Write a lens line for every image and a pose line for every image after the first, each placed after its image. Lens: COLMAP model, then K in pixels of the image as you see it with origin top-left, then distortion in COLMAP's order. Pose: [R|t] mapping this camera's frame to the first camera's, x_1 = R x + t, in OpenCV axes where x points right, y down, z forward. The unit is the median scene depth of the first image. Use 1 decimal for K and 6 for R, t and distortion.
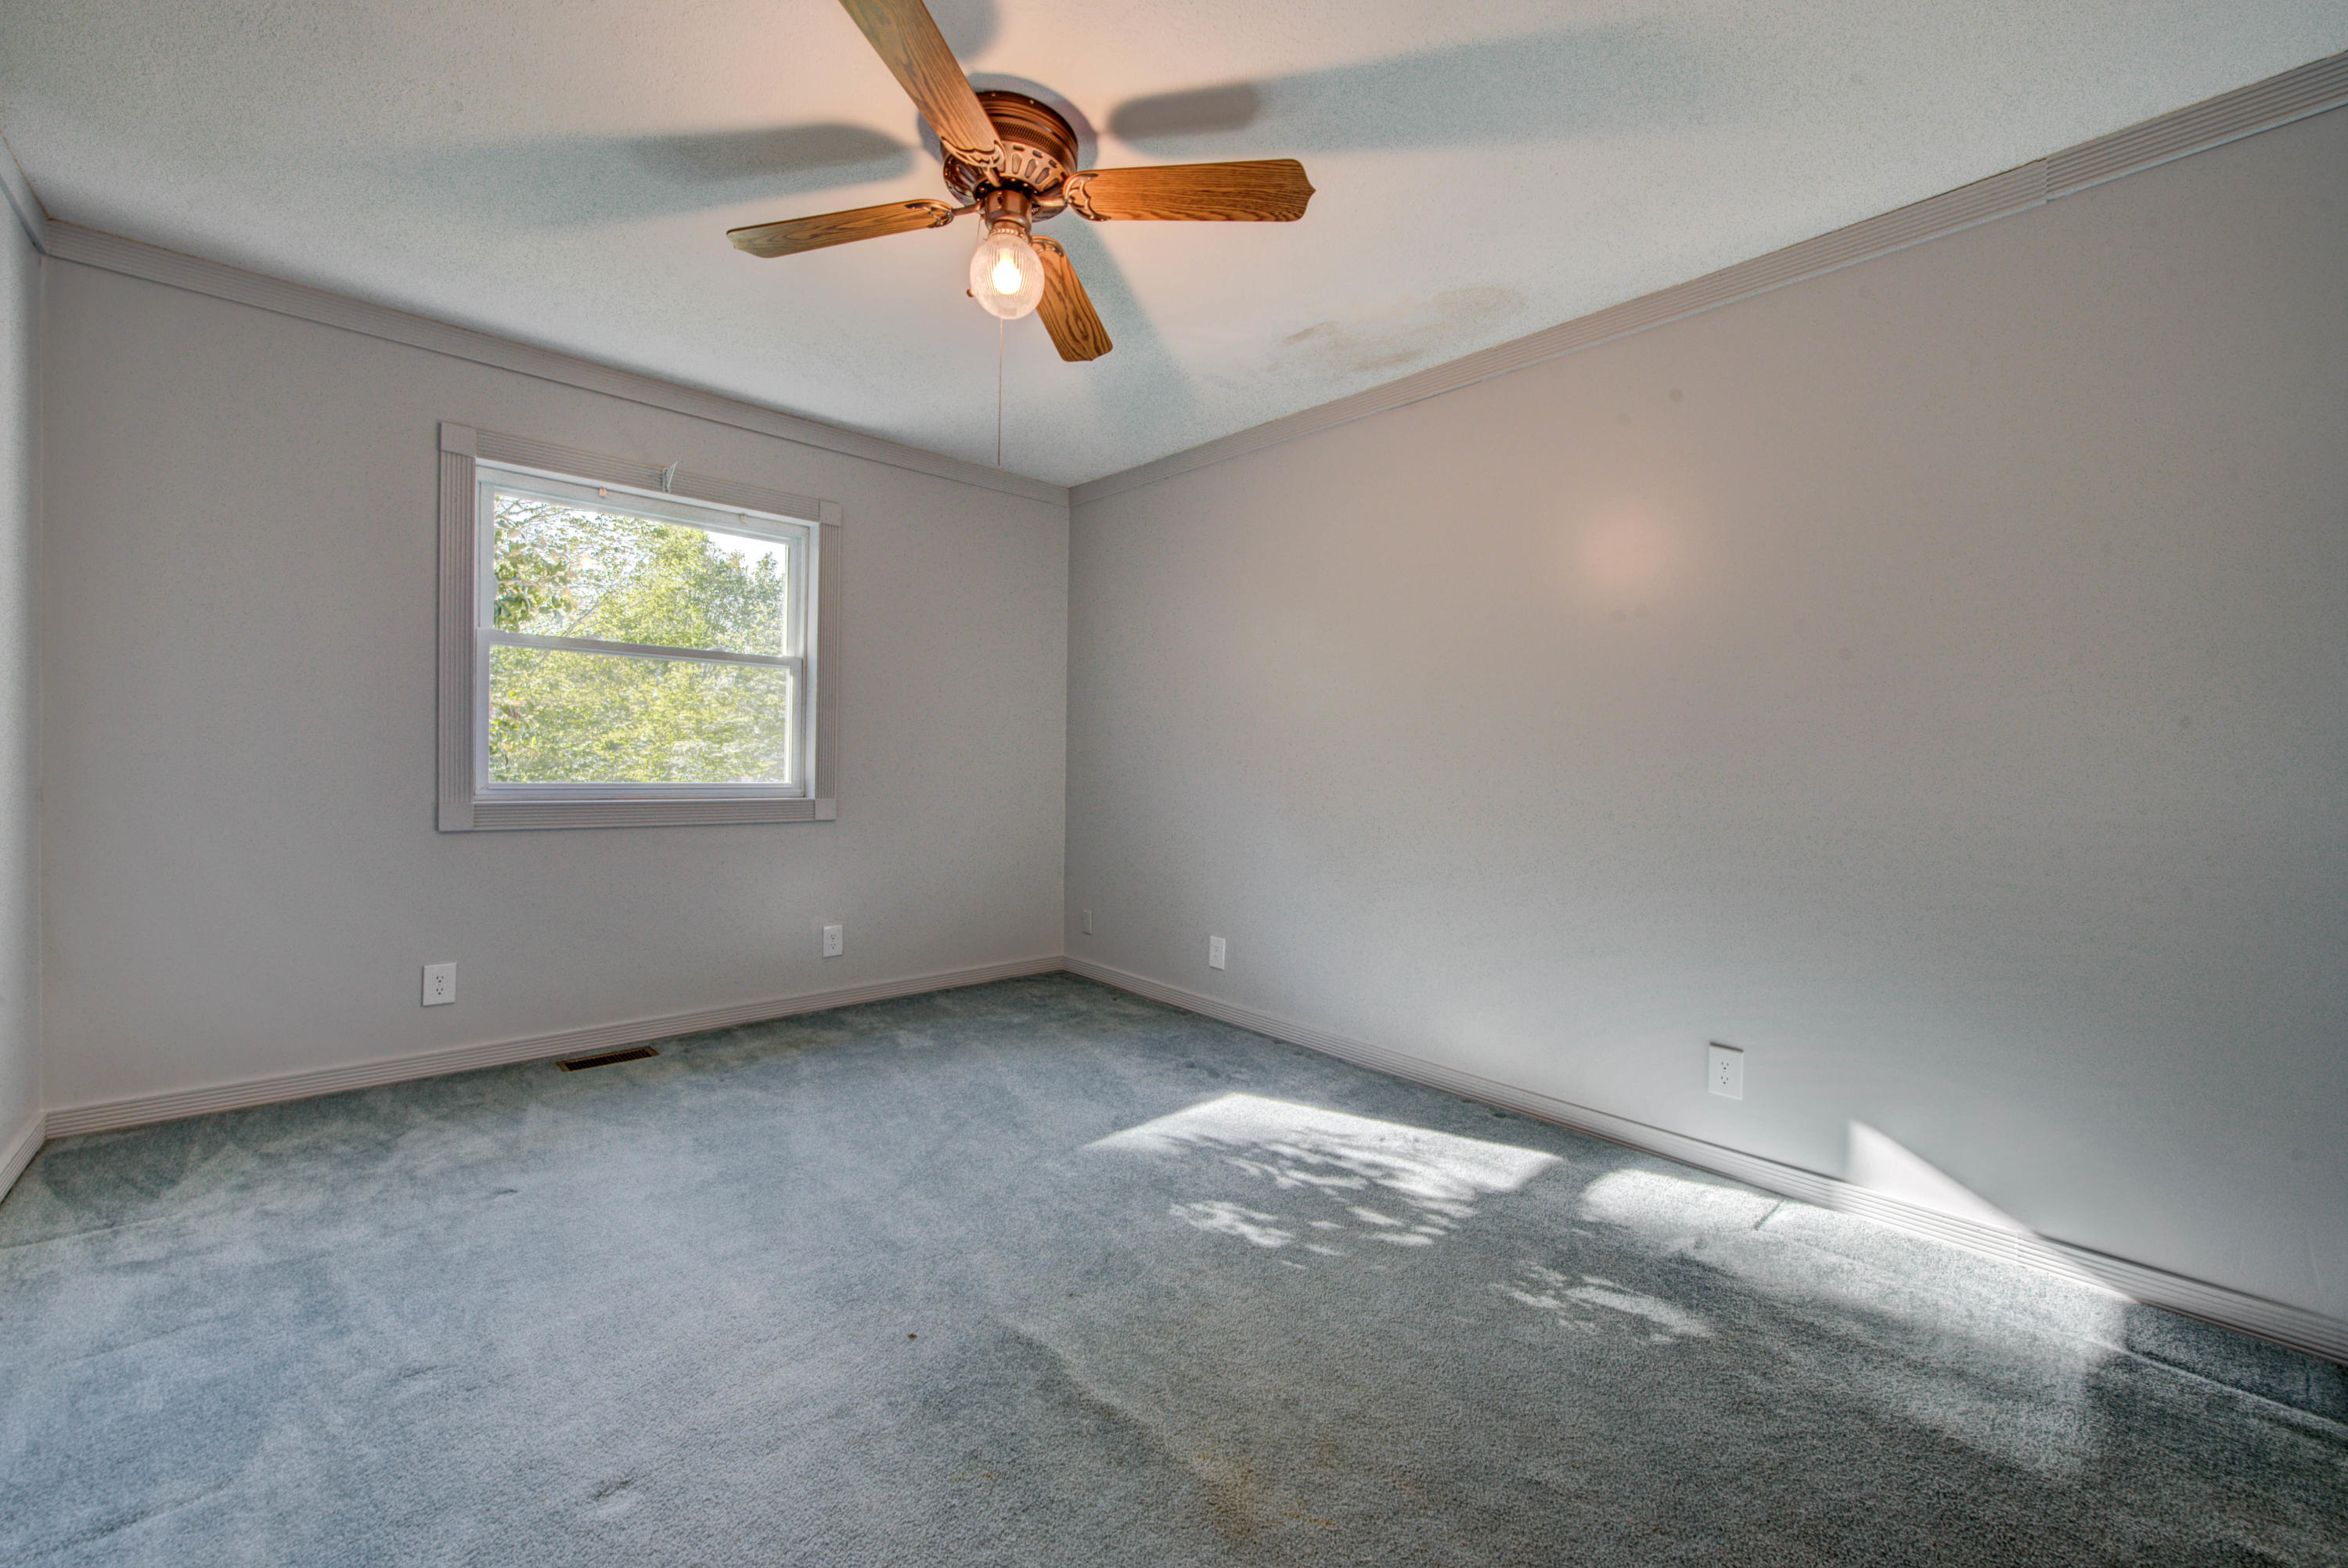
lens RADIAL K [[925.2, 0, 1174.0], [0, 925.2, 770.1], [0, 0, 1]] dist [-0.002469, -0.000445]
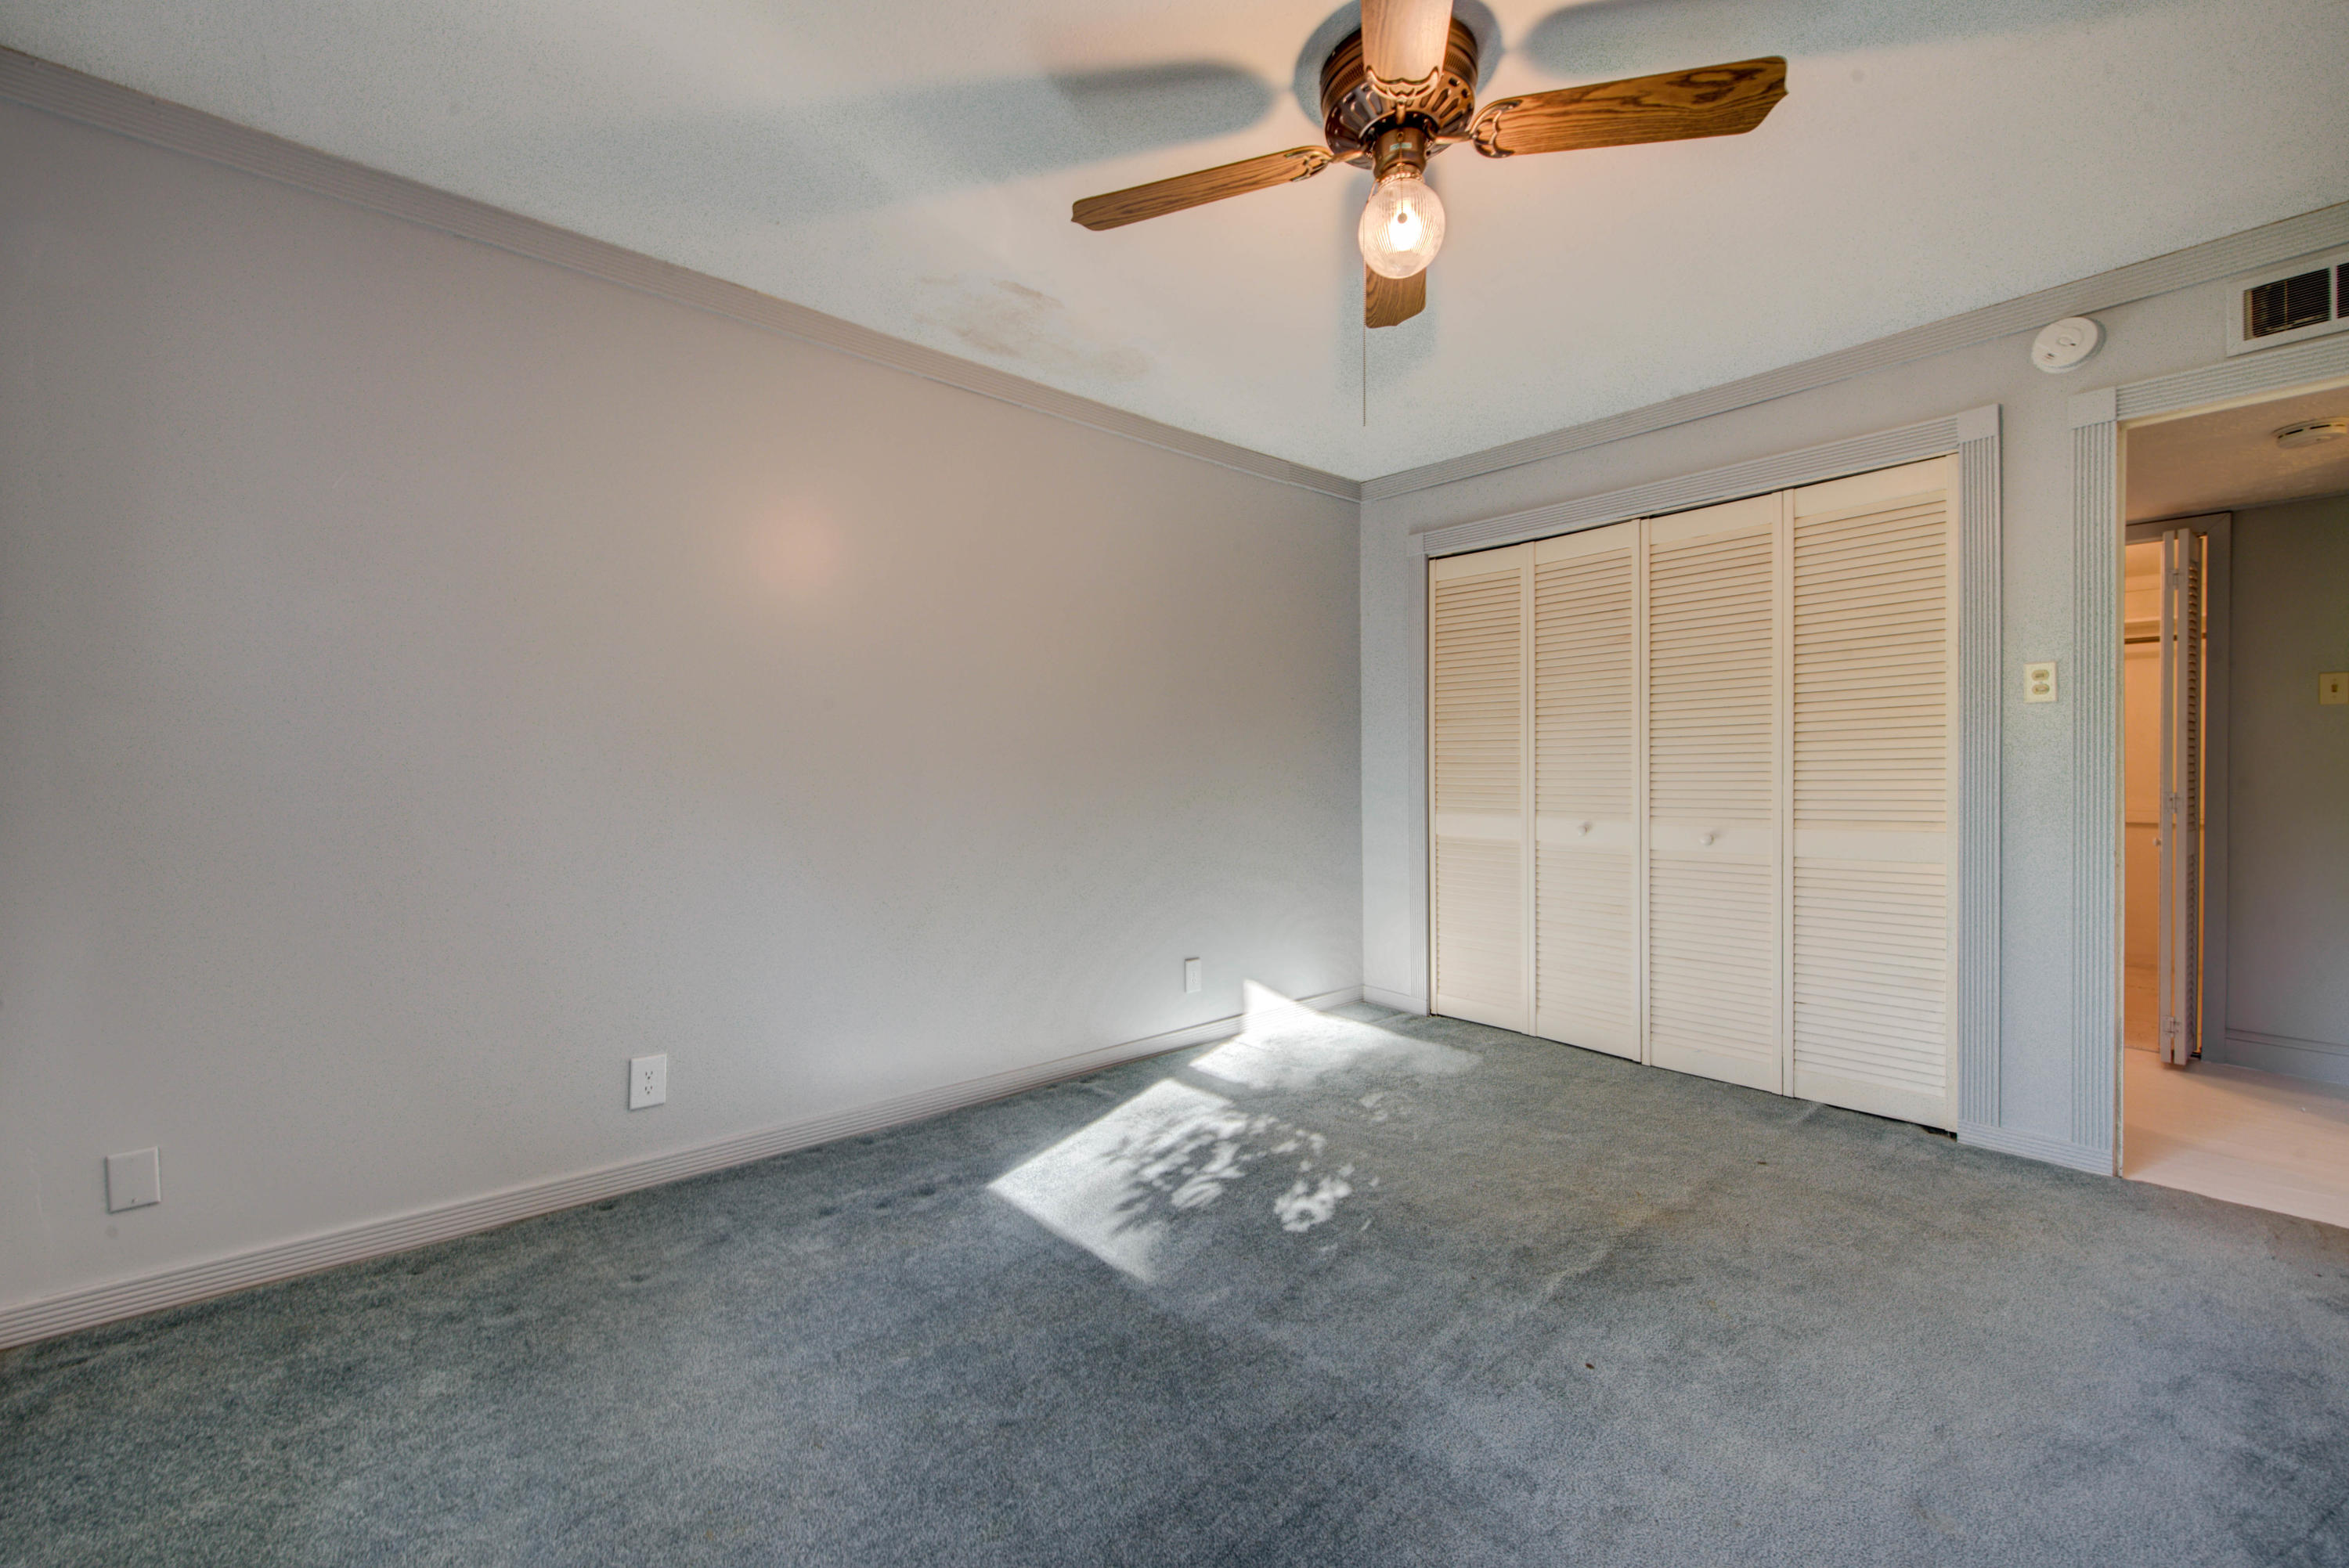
lens RADIAL K [[925.6, 0, 1175.8], [0, 925.6, 768.5], [0, 0, 1]] dist [-0.002469, -0.000445]
pose [[0.031291, -0.015662, 0.999388, -0.920382], [0.012462, 0.999806, 0.015279, -0.030277], [-0.999433, 0.011977, 0.031480, 1.021905]]
